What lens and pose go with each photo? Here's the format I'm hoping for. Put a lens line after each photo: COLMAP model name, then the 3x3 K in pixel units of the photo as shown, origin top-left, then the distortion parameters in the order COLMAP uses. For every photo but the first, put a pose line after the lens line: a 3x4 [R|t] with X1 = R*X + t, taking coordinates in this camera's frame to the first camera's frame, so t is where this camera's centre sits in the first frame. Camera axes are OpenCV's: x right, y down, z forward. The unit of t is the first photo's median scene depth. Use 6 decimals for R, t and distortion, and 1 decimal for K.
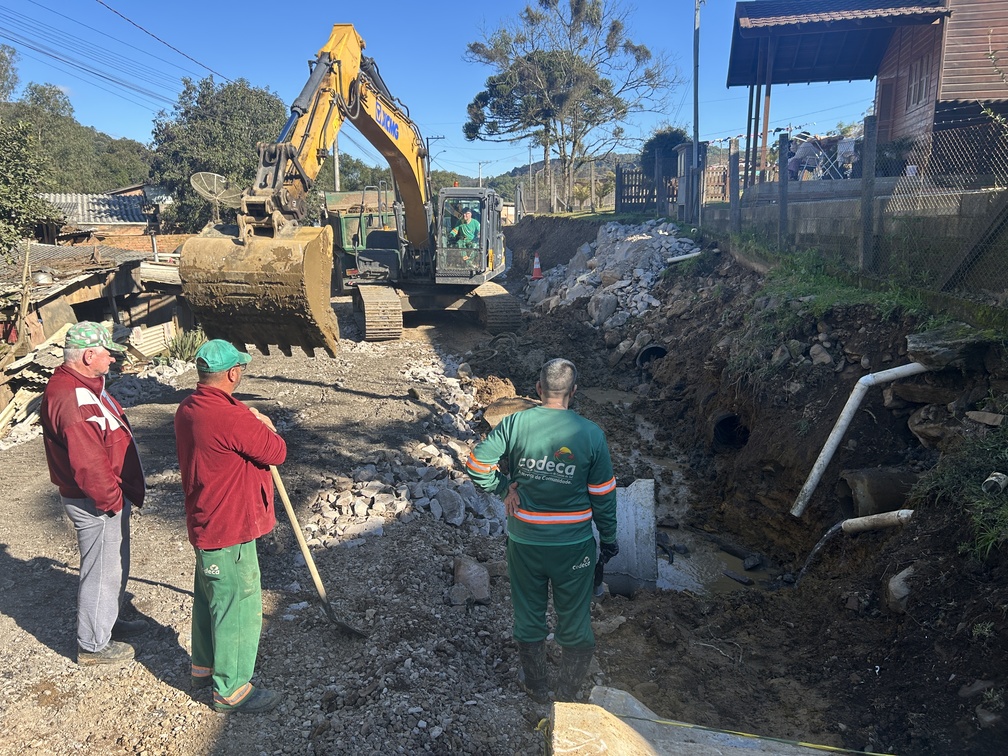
lens RADIAL K [[763.5, 0, 504.0], [0, 763.5, 378.0], [0, 0, 1]] dist [0.001860, -0.007522]
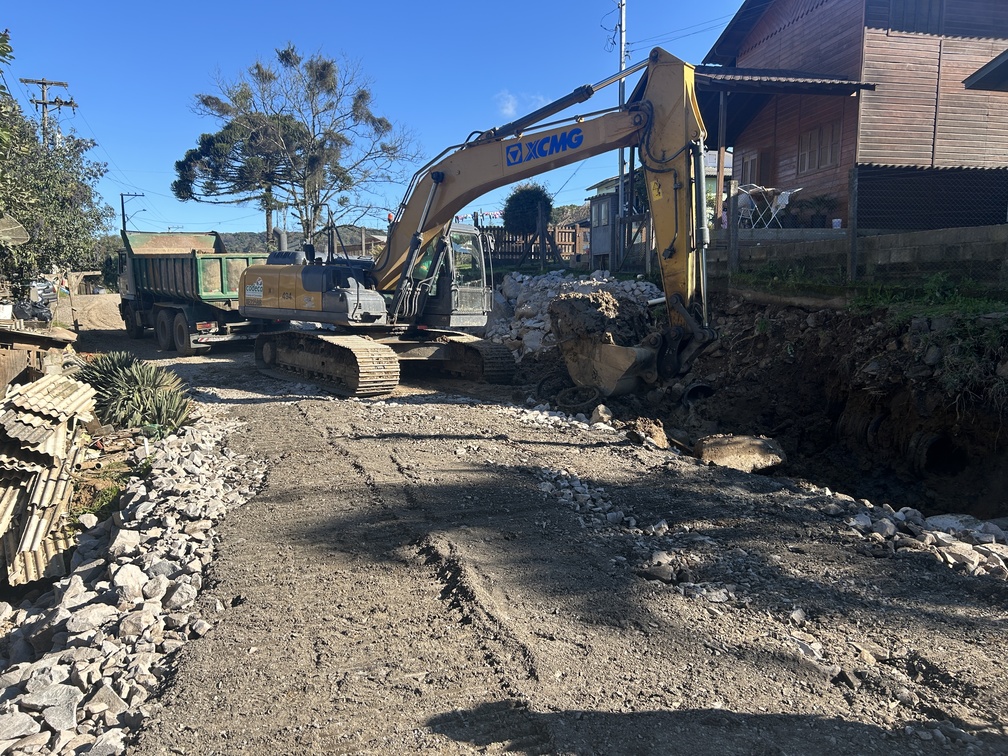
lens RADIAL K [[737.1, 0, 504.3], [0, 737.1, 401.3], [0, 0, 1]] dist [0.031808, -0.001177]
pose [[0.900988, -0.046162, 0.431382, -0.116754], [0.075377, 0.995857, -0.050868, 0.002465], [-0.427247, 0.078348, 0.900734, 0.072025]]
